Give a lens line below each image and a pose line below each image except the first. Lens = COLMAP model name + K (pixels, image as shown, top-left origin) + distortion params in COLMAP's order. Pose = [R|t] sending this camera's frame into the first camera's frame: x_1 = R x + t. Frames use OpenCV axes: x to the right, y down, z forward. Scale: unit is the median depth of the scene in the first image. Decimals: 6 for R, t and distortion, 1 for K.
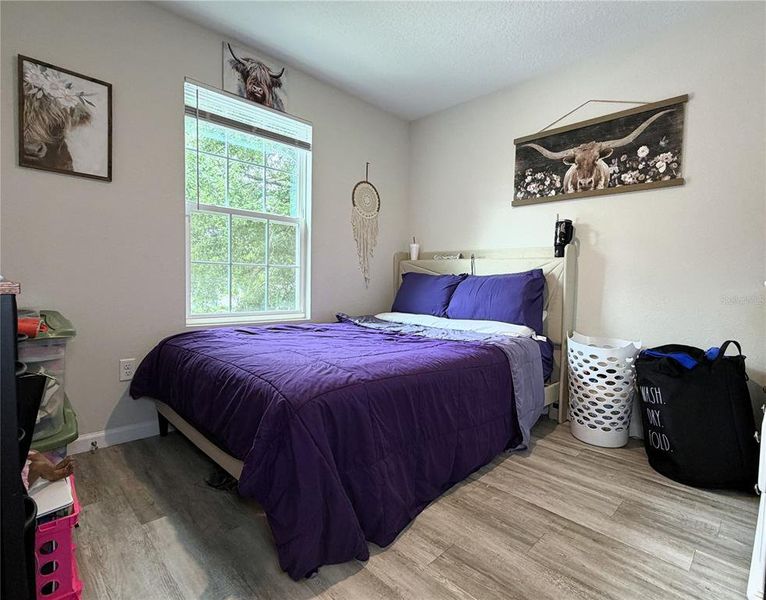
lens RADIAL K [[399.2, 0, 383.0], [0, 399.2, 300.0], [0, 0, 1]] dist [-0.002666, -0.001596]
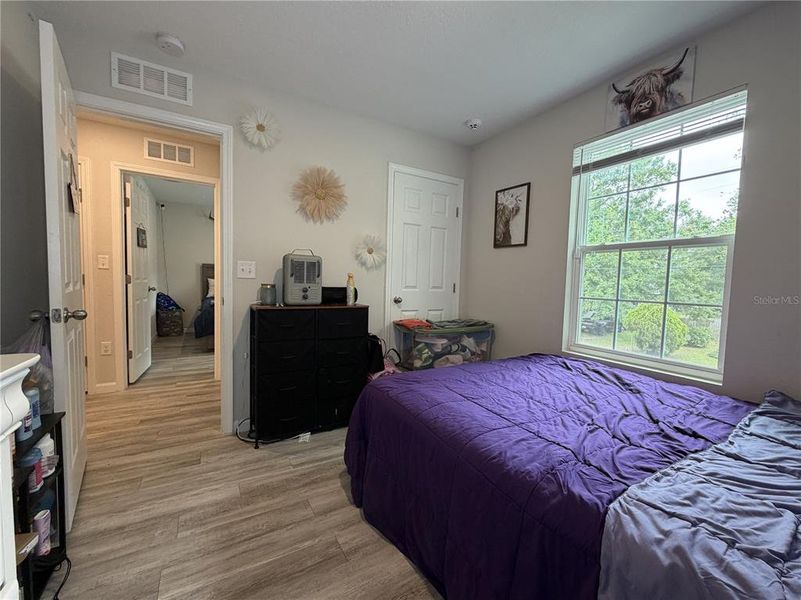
lens RADIAL K [[327.8, 0, 400.5], [0, 327.8, 300.0], [0, 0, 1]] dist [0.000379, 0.000159]
pose [[-0.250453, 0.026024, -0.967779, 0.672132], [-0.079464, 0.995713, 0.047339, -0.110764], [0.964862, 0.088760, -0.247311, 0.870719]]
